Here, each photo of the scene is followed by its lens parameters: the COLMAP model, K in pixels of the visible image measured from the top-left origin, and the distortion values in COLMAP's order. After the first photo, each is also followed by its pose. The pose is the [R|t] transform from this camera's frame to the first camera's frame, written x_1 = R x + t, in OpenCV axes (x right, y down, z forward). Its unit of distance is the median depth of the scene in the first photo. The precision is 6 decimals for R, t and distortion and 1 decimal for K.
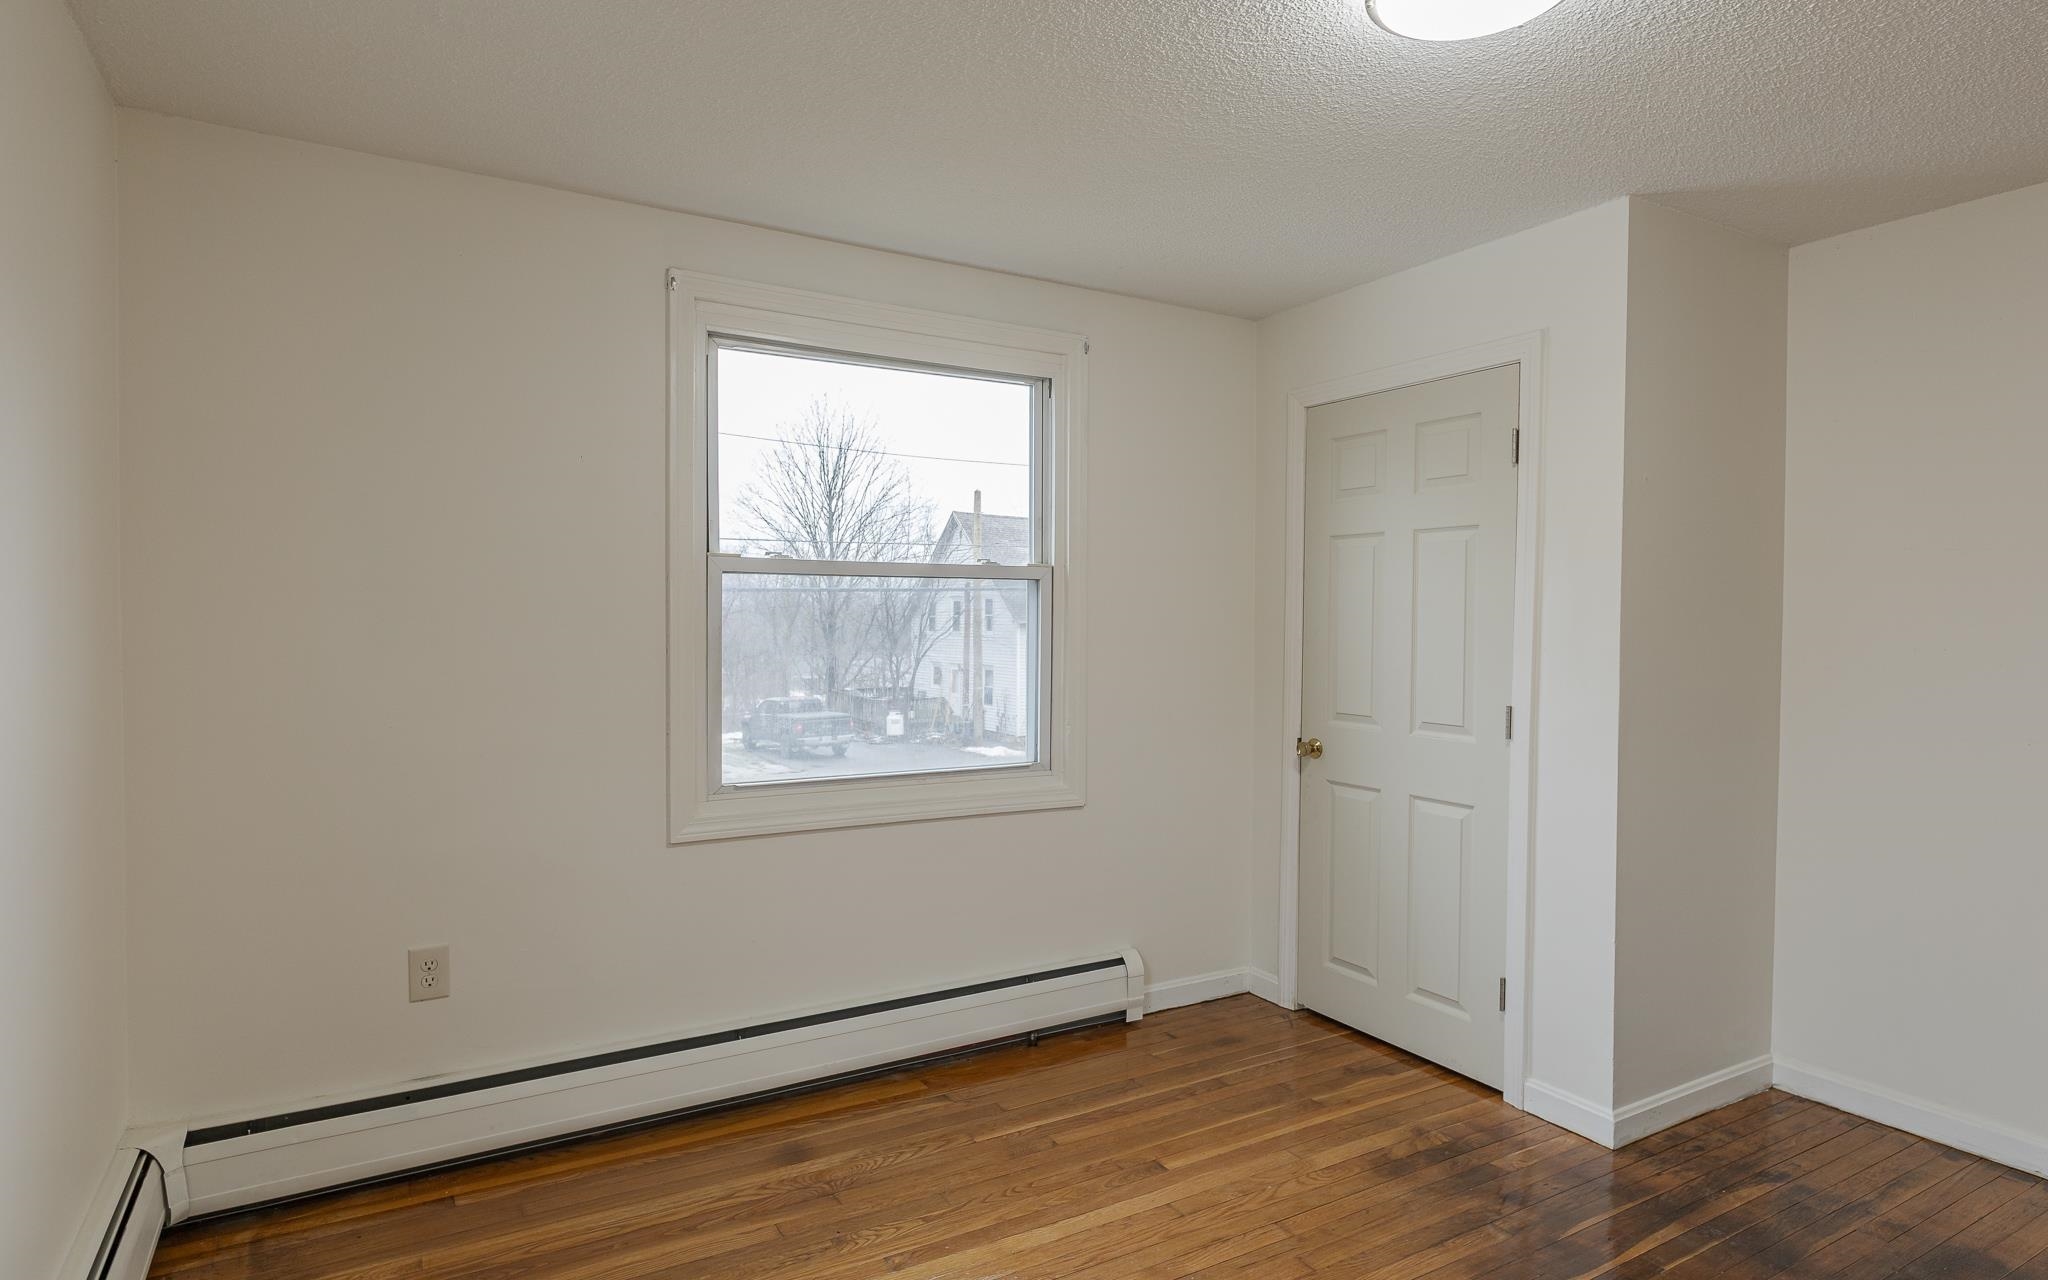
lens RADIAL K [[1062.0, 0, 1024.0], [0, 1062.0, 640.0], [0, 0, 1]] dist [0.001313, -0.000056]
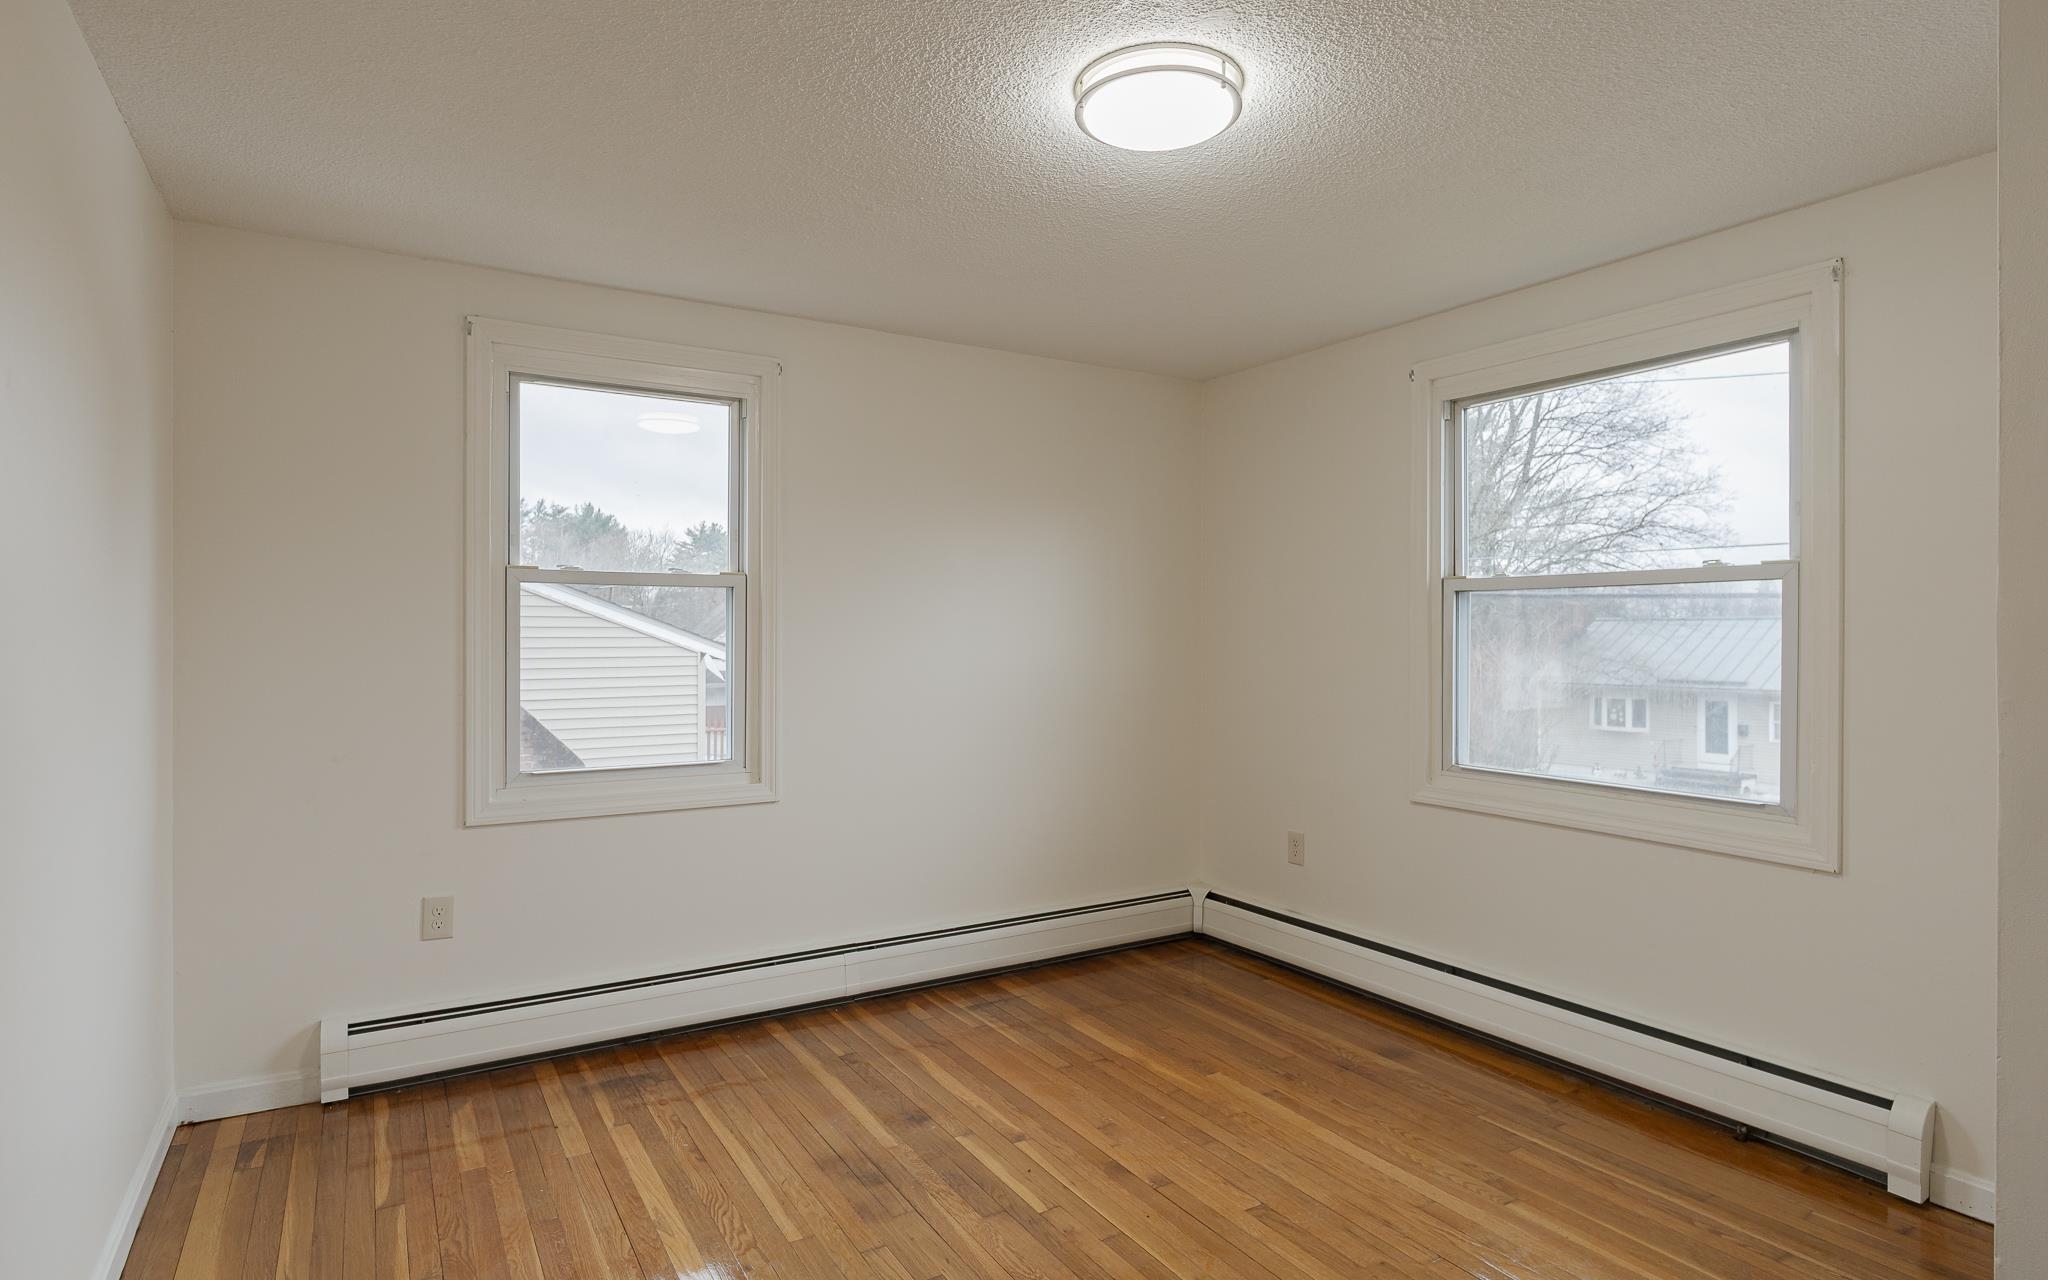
lens RADIAL K [[1119.6, 0, 1062.5], [0, 1119.6, 638.1], [0, 0, 1]] dist [0.000928, -0.000530]
pose [[0.041325, -0.000041, -0.999146, 1.019908], [-0.018934, 0.999820, -0.000824, -0.000463], [0.998966, 0.018952, 0.041317, 0.504812]]
